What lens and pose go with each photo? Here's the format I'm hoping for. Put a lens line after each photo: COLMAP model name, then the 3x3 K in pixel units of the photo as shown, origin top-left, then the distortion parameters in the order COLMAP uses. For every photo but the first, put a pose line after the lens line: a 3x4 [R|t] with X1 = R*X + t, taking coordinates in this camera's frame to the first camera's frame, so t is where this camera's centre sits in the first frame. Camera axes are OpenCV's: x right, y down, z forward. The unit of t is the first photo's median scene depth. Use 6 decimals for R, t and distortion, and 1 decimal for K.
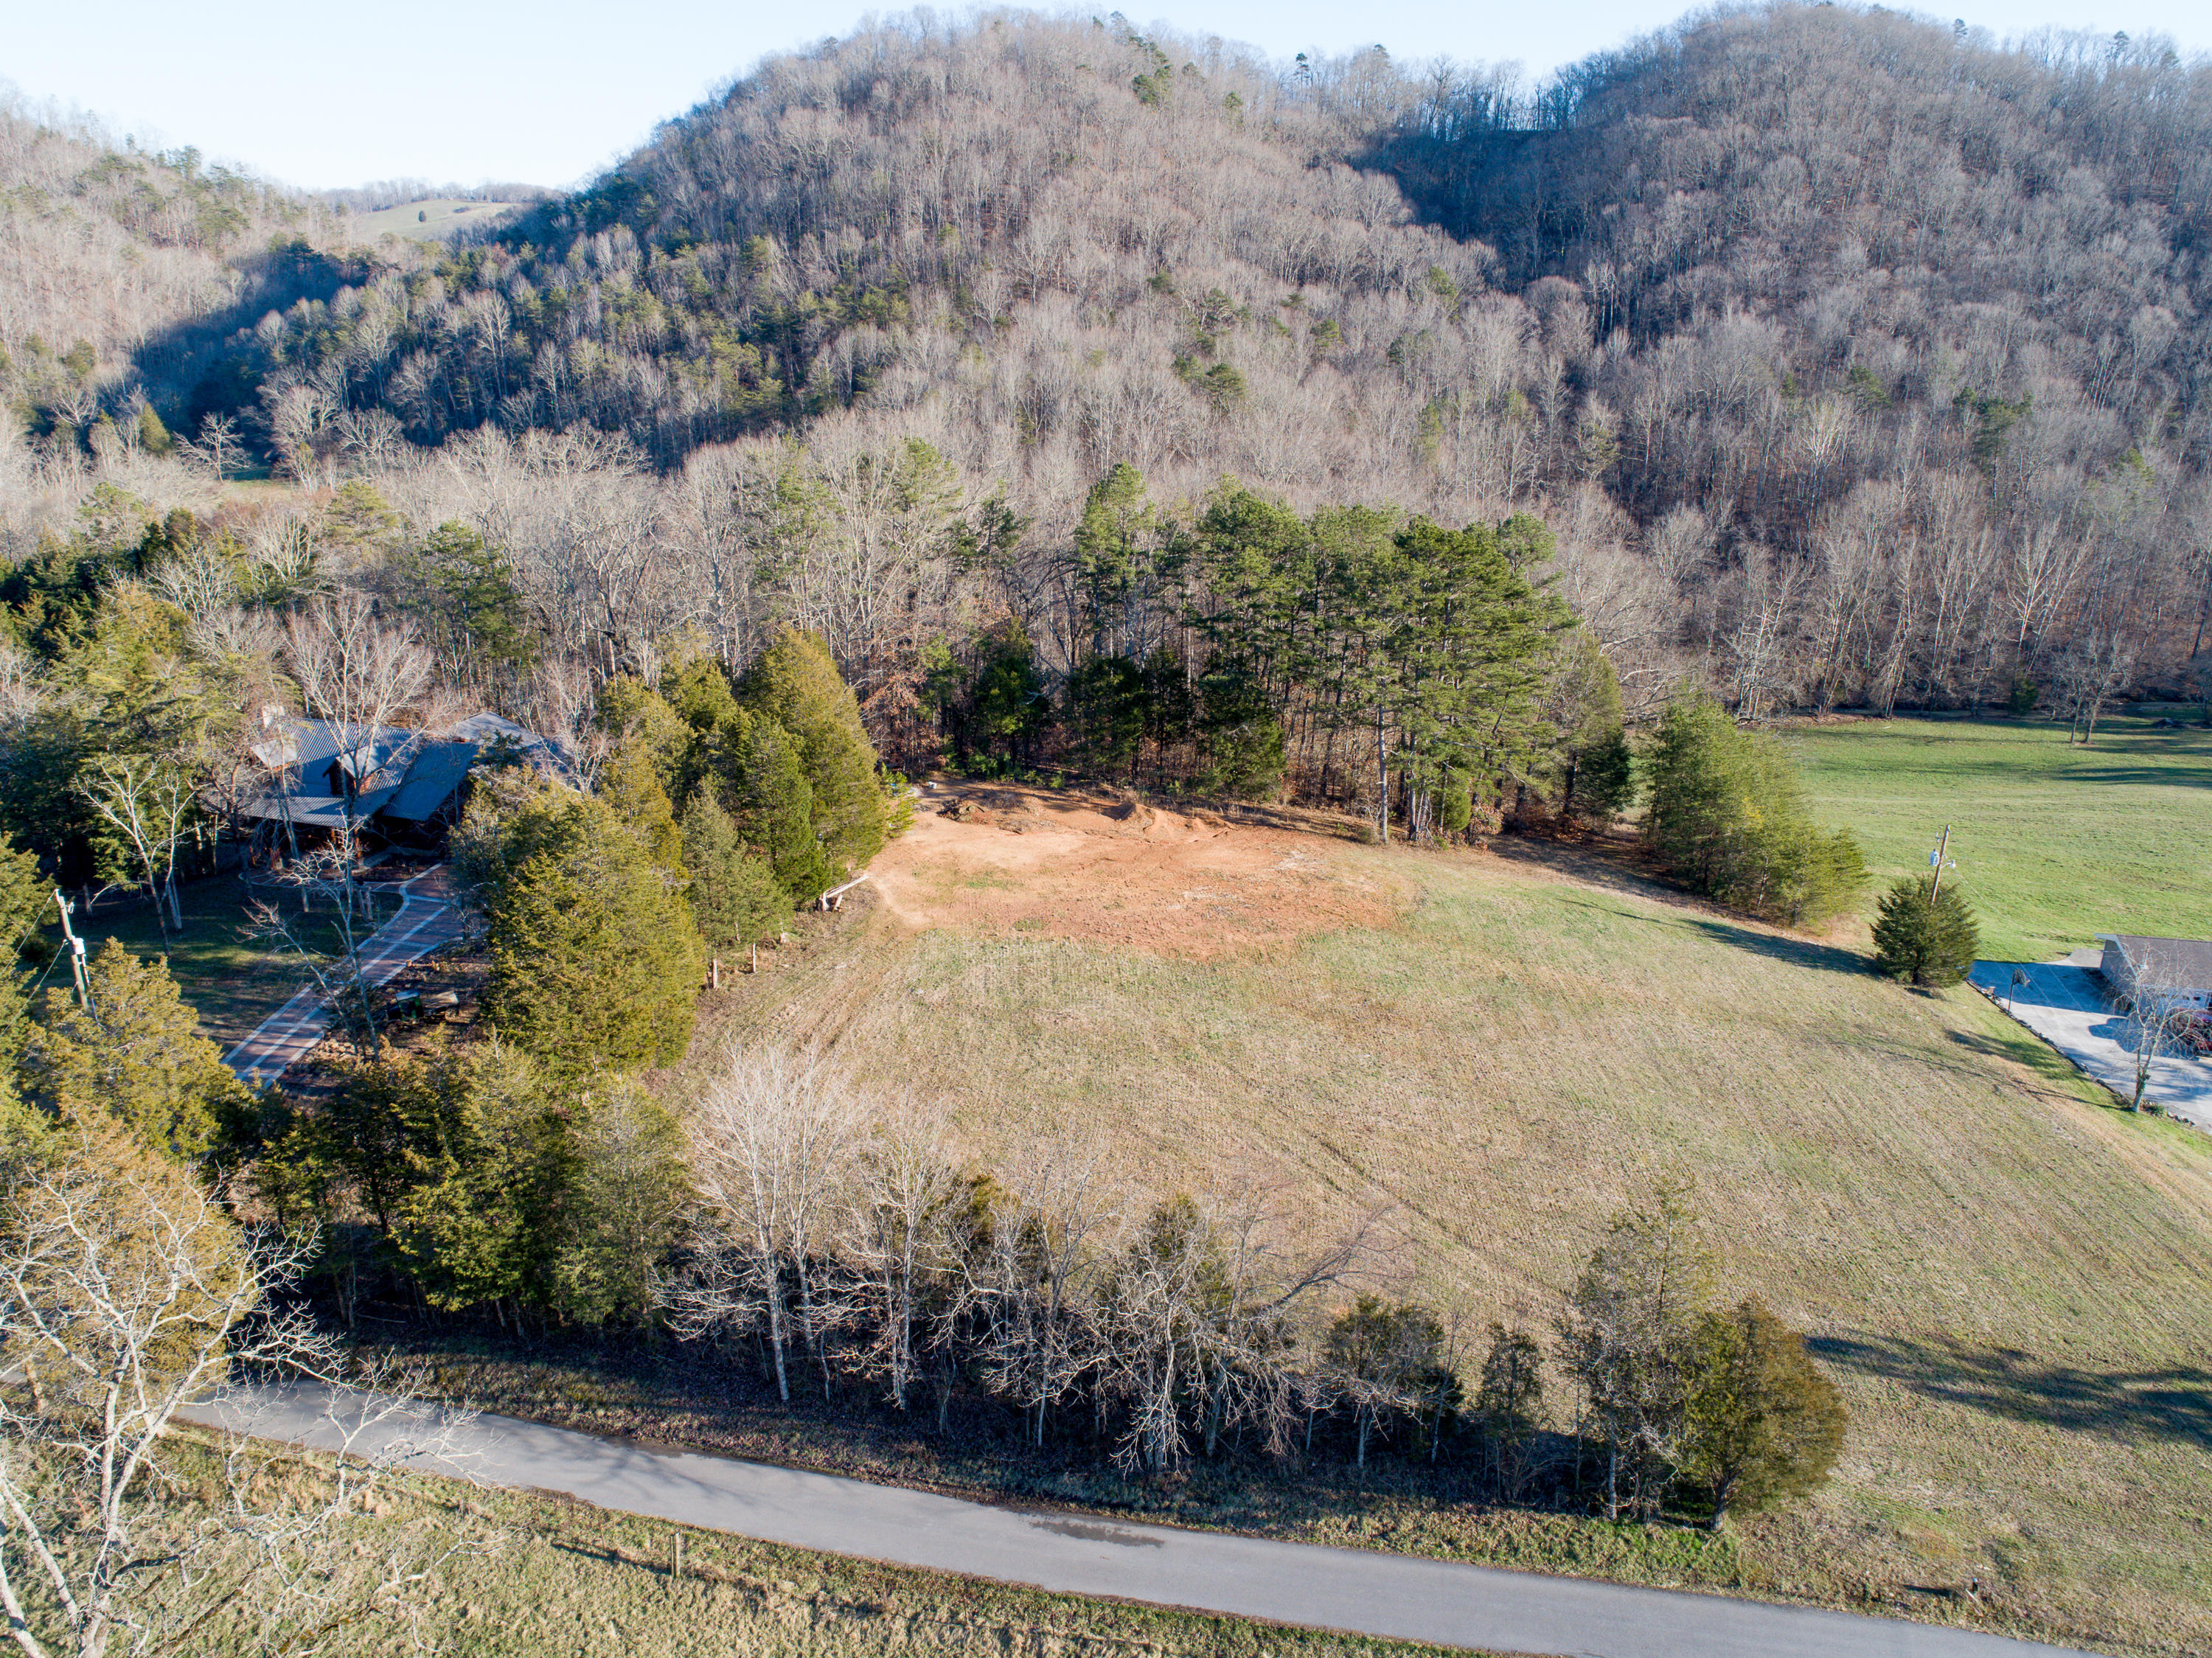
lens RADIAL K [[1660.3, 0, 1118.1], [0, 1660.3, 825.4], [0, 0, 1]] dist [-0.026328, 0.013548]
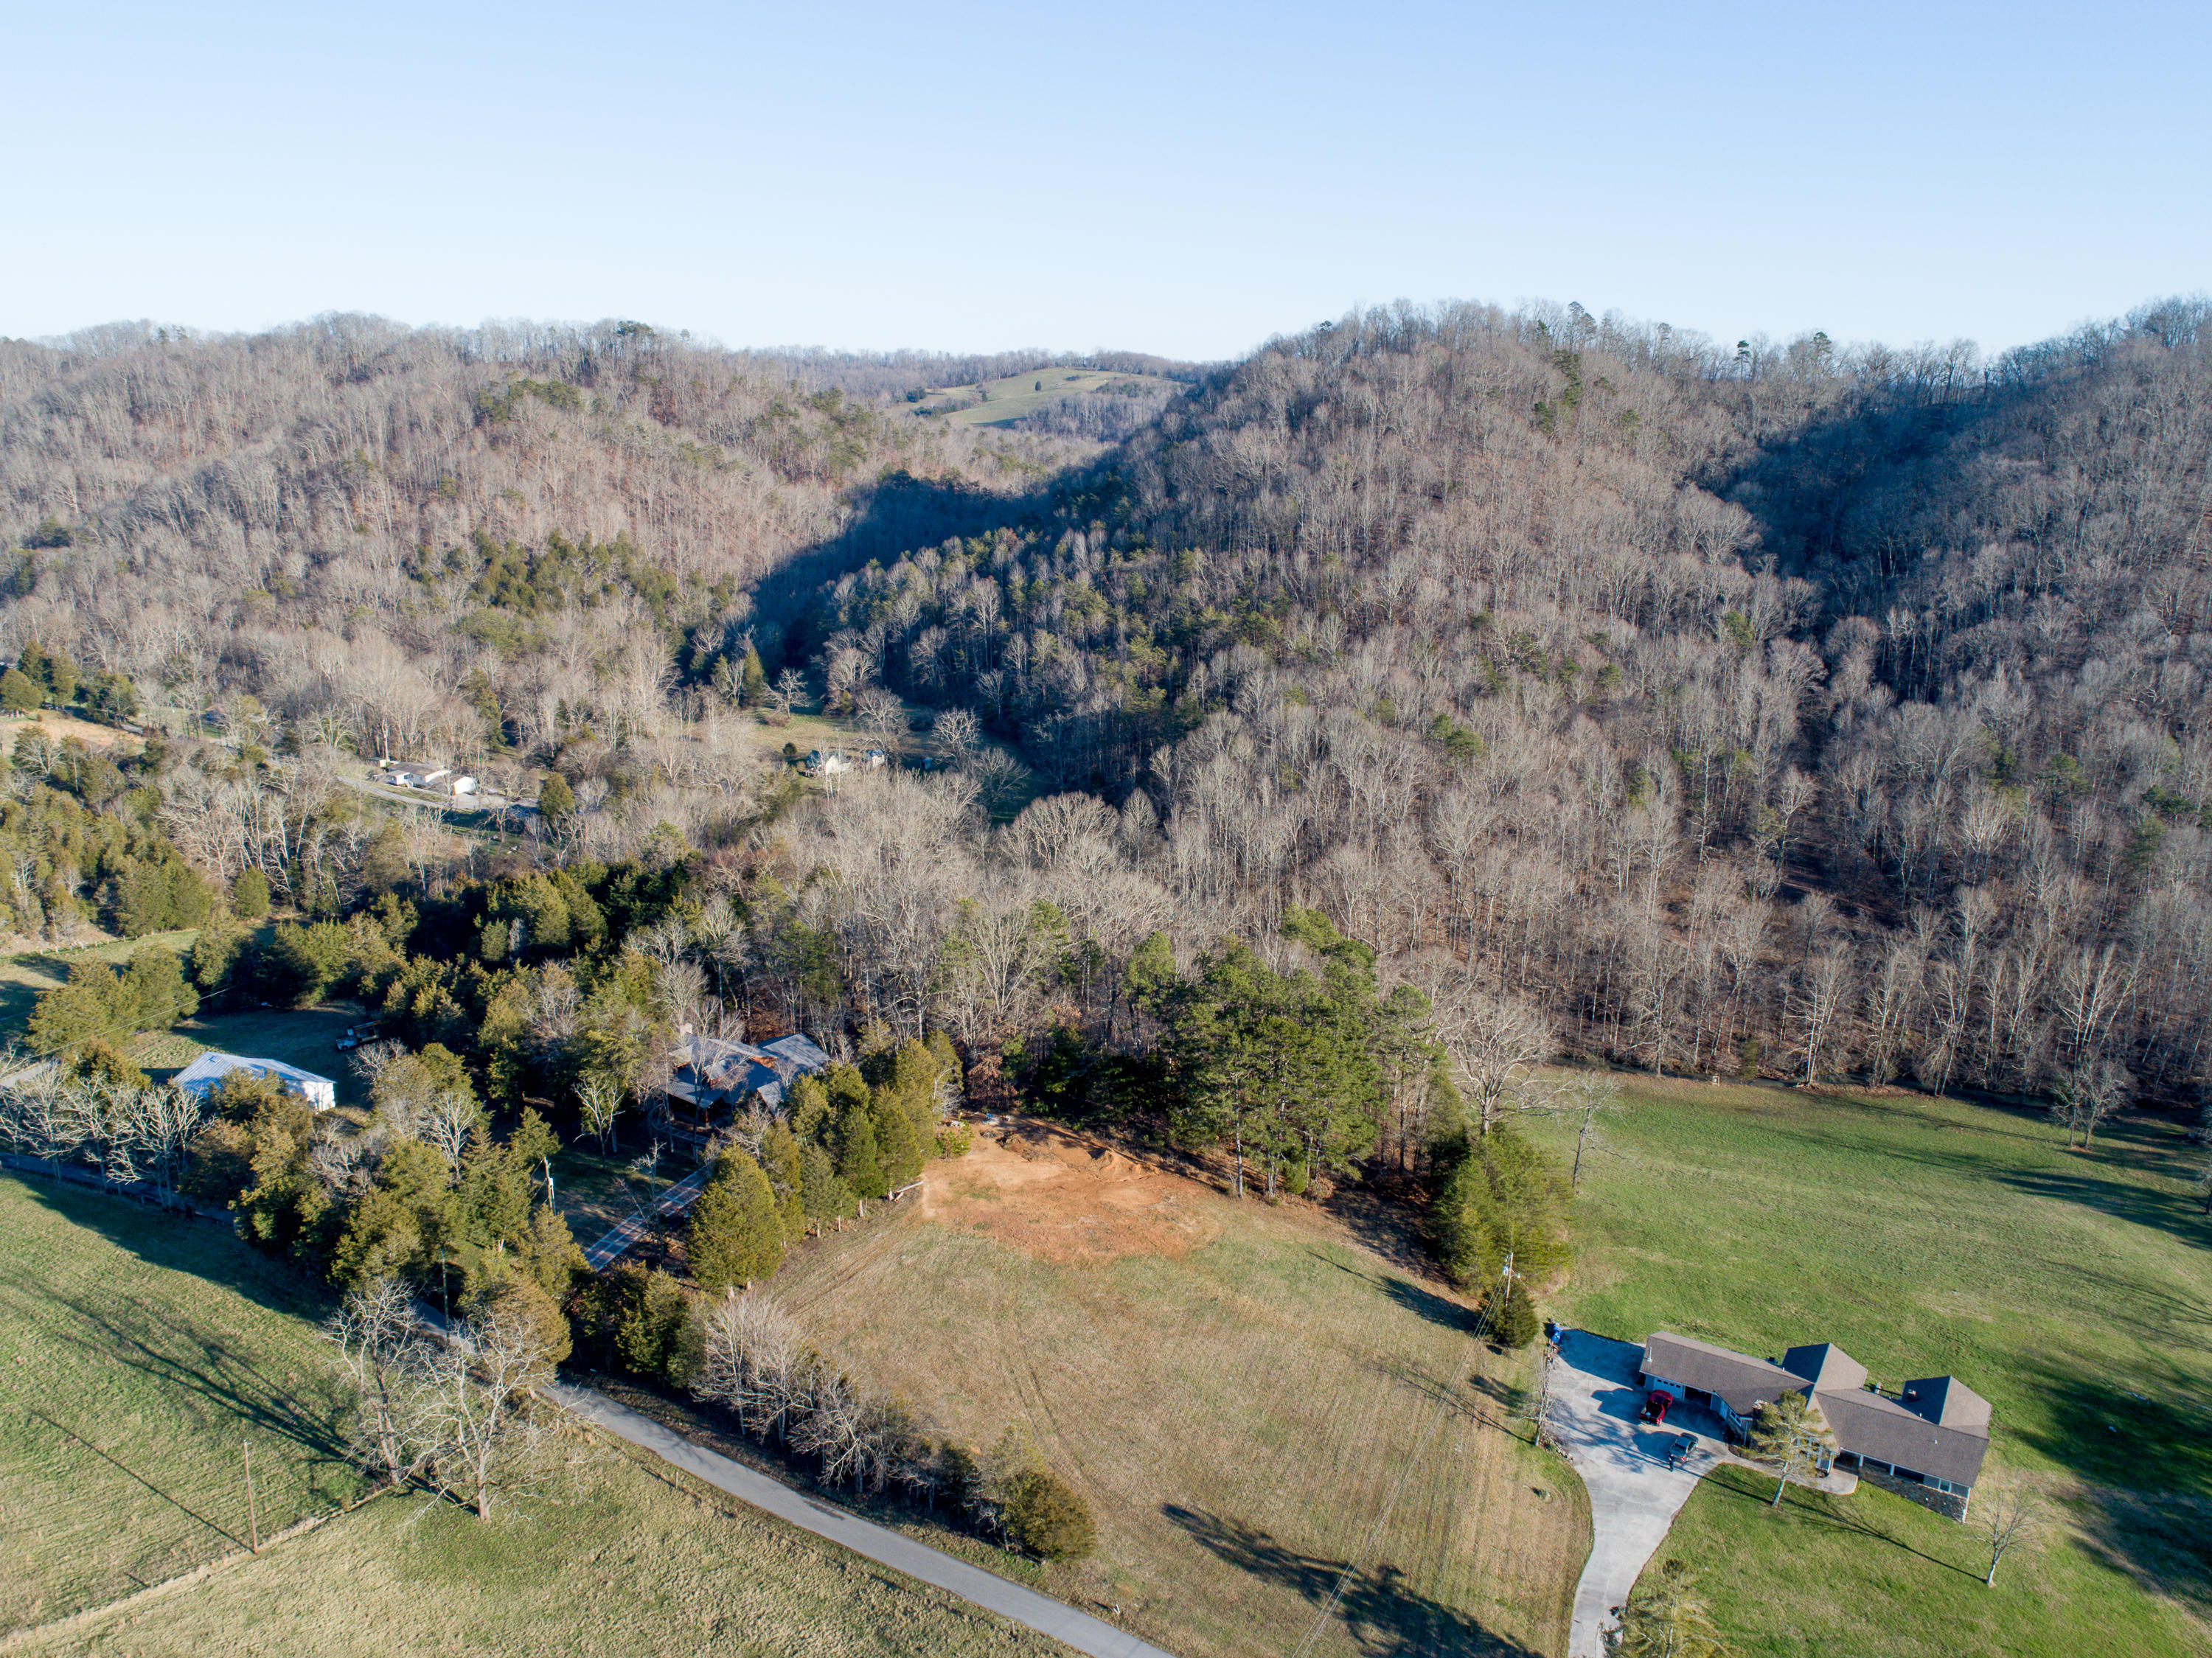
lens RADIAL K [[1660.9, 0, 1118.8], [0, 1660.9, 823.5], [0, 0, 1]] dist [-0.027203, 0.013448]
pose [[0.940530, 0.089177, -0.327796, 0.565879], [-0.111731, 0.992450, -0.050591, -0.267920], [0.320810, 0.084207, 0.943393, -0.663619]]
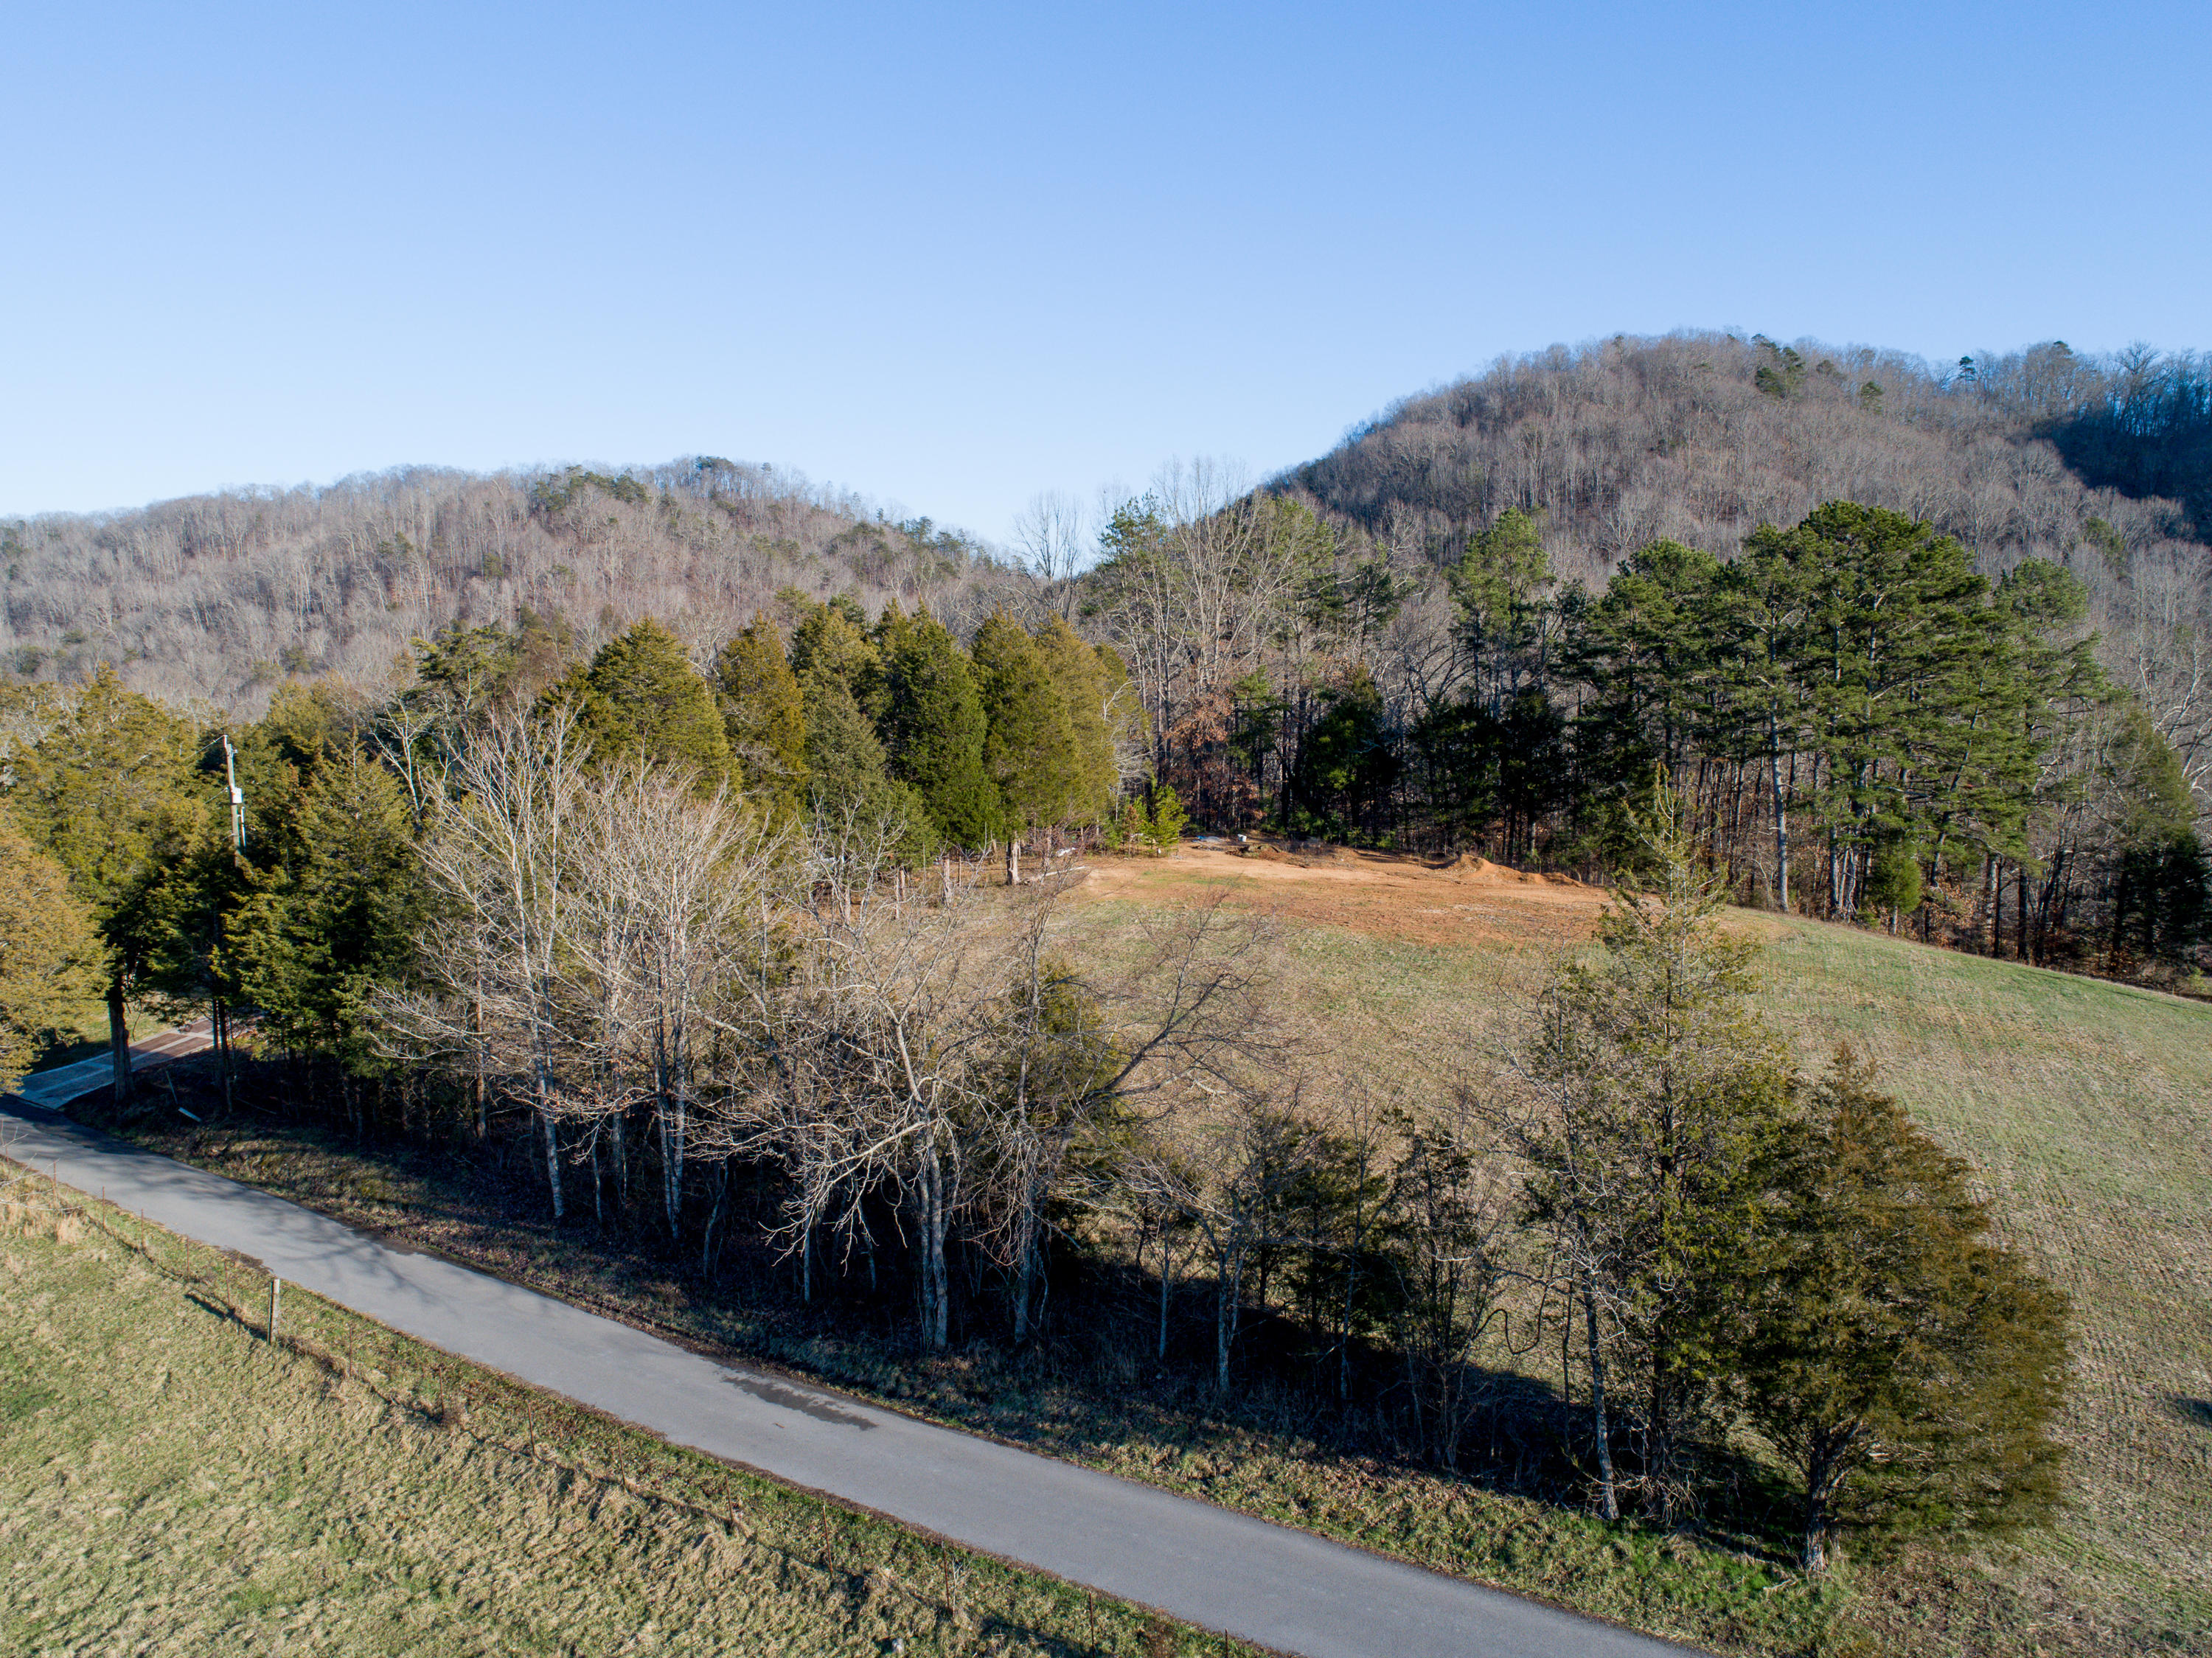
lens RADIAL K [[1660.9, 0, 1118.8], [0, 1660.9, 823.5], [0, 0, 1]] dist [-0.027203, 0.013448]
pose [[0.922735, 0.022352, -0.384787, 0.170780], [-0.107275, 0.973765, -0.200684, 0.157075], [0.370206, 0.226456, 0.900924, 0.197010]]
